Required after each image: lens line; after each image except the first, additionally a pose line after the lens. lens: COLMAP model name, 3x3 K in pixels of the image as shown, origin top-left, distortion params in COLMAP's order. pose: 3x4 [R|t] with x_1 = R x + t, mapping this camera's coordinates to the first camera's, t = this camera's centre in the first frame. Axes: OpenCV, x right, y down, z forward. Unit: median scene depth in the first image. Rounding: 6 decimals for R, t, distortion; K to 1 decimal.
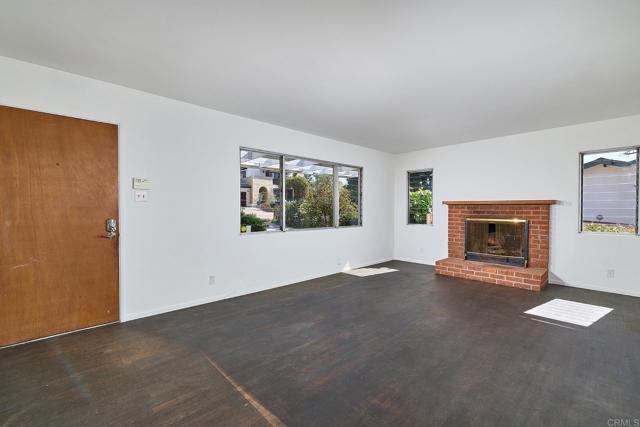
lens RADIAL K [[274.7, 0, 317.5], [0, 274.7, 212.7], [0, 0, 1]] dist [0.000307, 0.000079]
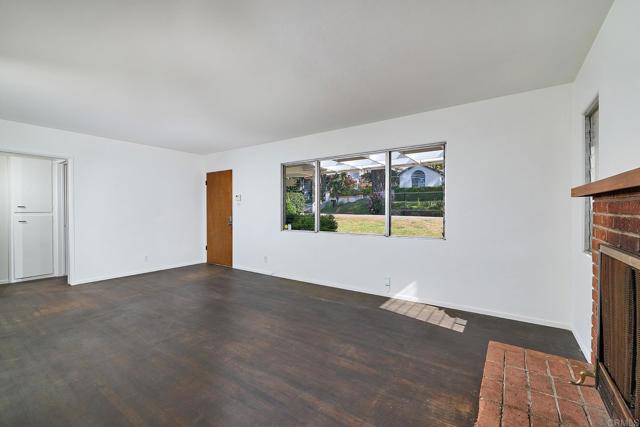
lens RADIAL K [[274.7, 0, 317.5], [0, 274.7, 212.7], [0, 0, 1]] dist [0.000307, 0.000079]
pose [[0.212708, 0.008840, -0.977076, 0.752092], [-0.013043, 0.999896, 0.006207, -0.011913], [0.977029, 0.011424, 0.212801, 0.649748]]
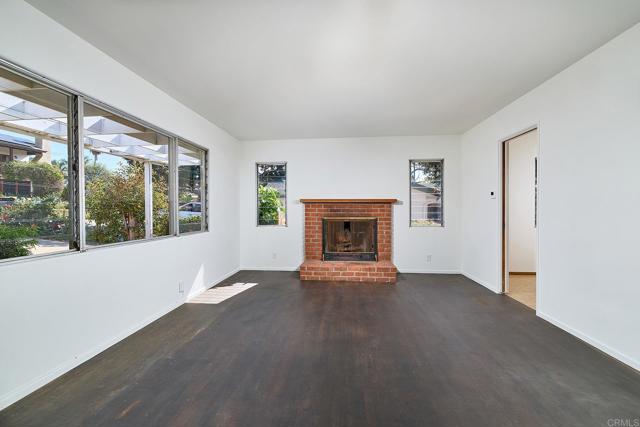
lens RADIAL K [[274.7, 0, 317.5], [0, 274.7, 212.7], [0, 0, 1]] dist [0.000307, 0.000079]
pose [[0.746482, -0.009551, 0.665337, -0.111237], [0.013119, 0.999914, -0.000365, 0.004809], [-0.665276, 0.009002, 0.746543, 0.294980]]
